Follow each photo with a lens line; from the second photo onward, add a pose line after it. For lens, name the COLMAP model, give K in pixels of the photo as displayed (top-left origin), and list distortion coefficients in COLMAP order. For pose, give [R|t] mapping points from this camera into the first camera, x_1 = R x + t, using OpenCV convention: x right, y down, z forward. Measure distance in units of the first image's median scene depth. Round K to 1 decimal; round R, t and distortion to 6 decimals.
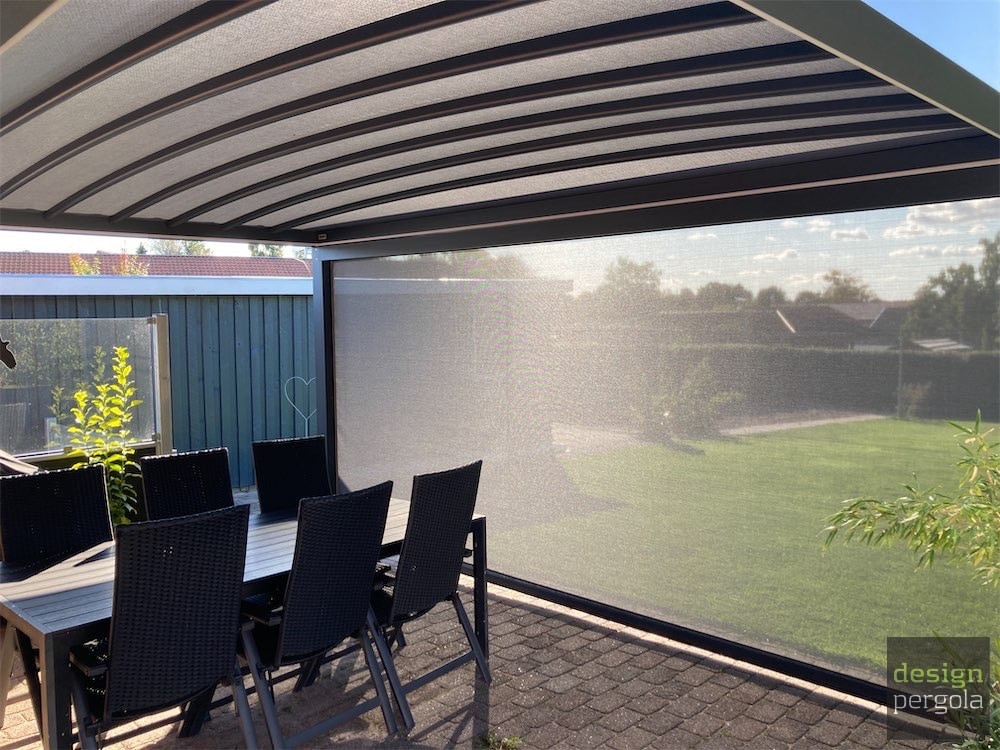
lens RADIAL K [[818.4, 0, 501.5], [0, 818.4, 370.8], [0, 0, 1]] dist [0.048642, -0.042665]
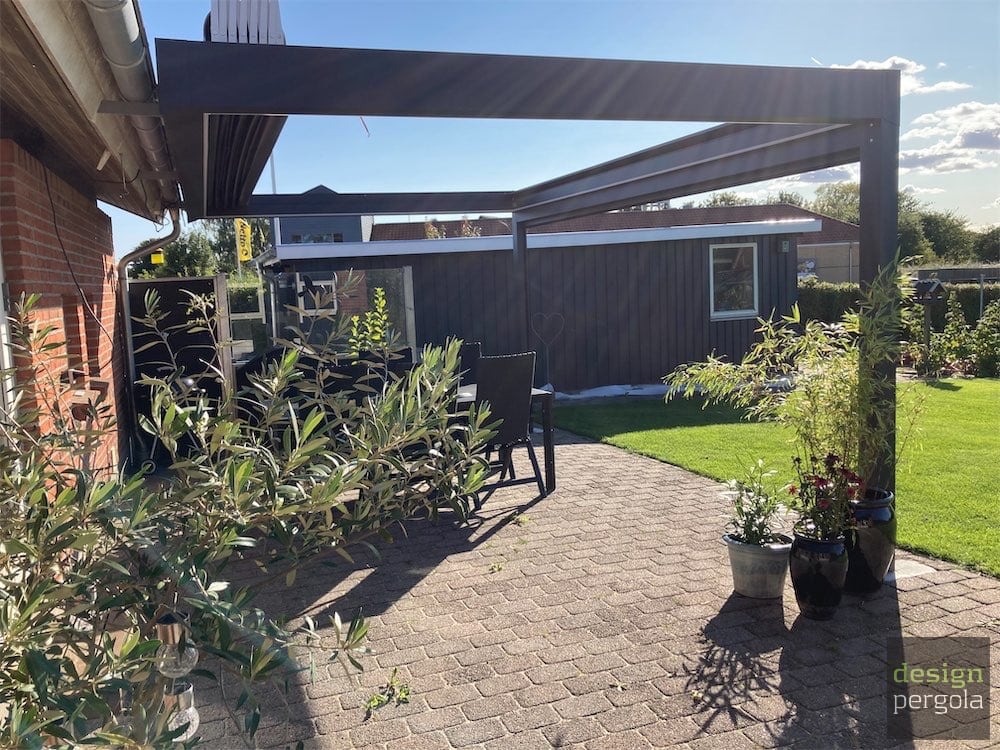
lens RADIAL K [[818.4, 0, 496.7], [0, 818.4, 374.7], [0, 0, 1]] dist [0.048642, -0.042665]
pose [[0.896182, 0.023817, -0.443047, 0.436597], [0.004281, 0.998048, 0.062312, 0.040273], [0.443666, -0.057740, 0.894330, -0.296422]]
